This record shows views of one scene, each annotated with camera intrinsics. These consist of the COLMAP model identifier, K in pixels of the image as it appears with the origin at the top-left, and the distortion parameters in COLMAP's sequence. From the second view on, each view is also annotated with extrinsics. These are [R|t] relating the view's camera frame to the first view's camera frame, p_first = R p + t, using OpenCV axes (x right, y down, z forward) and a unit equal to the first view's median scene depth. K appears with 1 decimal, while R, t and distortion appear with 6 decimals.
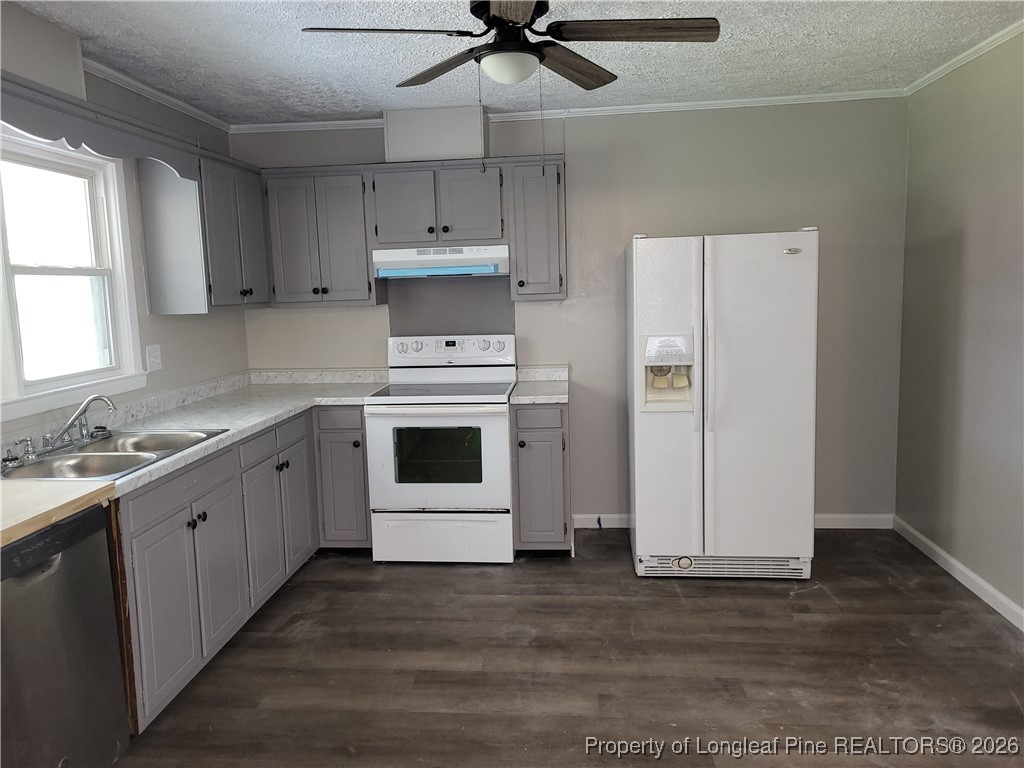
lens RADIAL K [[787.3, 0, 502.4], [0, 787.3, 382.9], [0, 0, 1]] dist [0.058592, -0.053140]
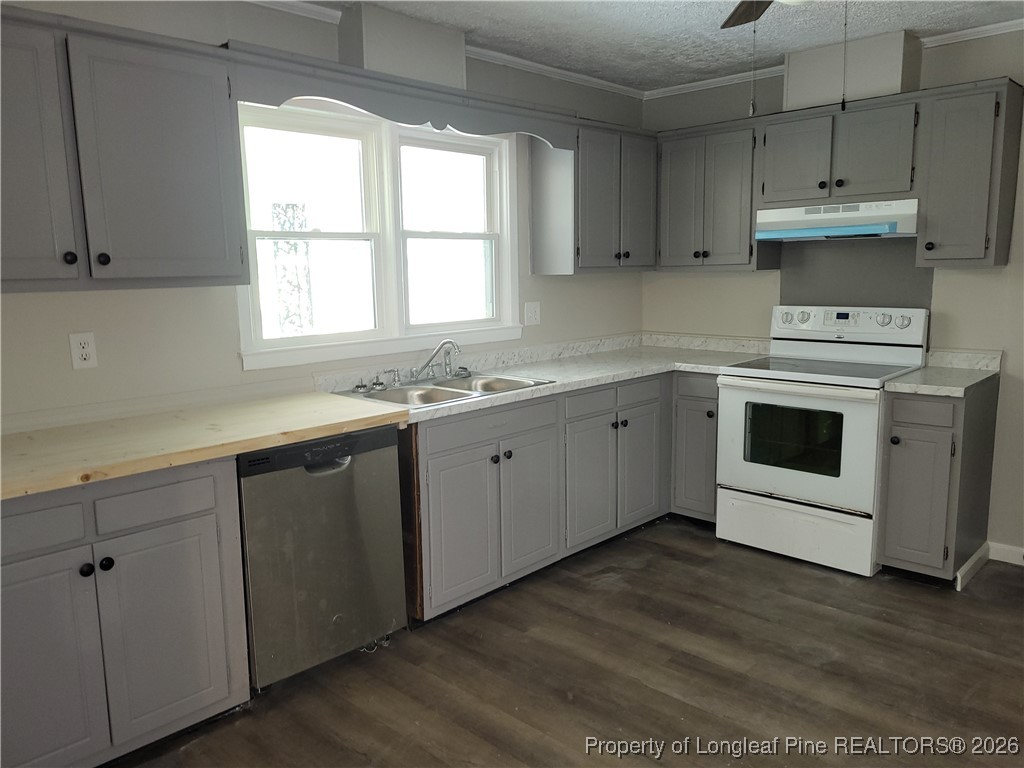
lens RADIAL K [[787.3, 0, 503.0], [0, 787.3, 388.9], [0, 0, 1]] dist [0.058592, -0.053140]
pose [[0.785734, 0.112236, -0.608297, 0.229274], [-0.083628, 0.993647, 0.075315, -0.005765], [0.612885, -0.008307, 0.790128, 0.093160]]
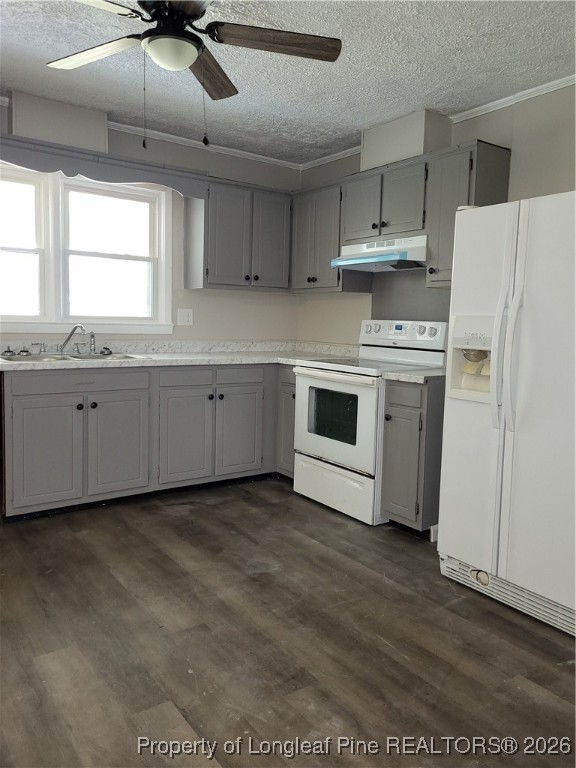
lens RADIAL K [[590.5, 0, 292.8], [0, 590.5, 368.7], [0, 0, 1]] dist [0.058592, -0.053140]
pose [[0.658327, 0.110380, -0.744595, 0.594355], [-0.139985, 0.989887, 0.022976, 0.013236], [0.739601, 0.089106, 0.667121, 0.407548]]
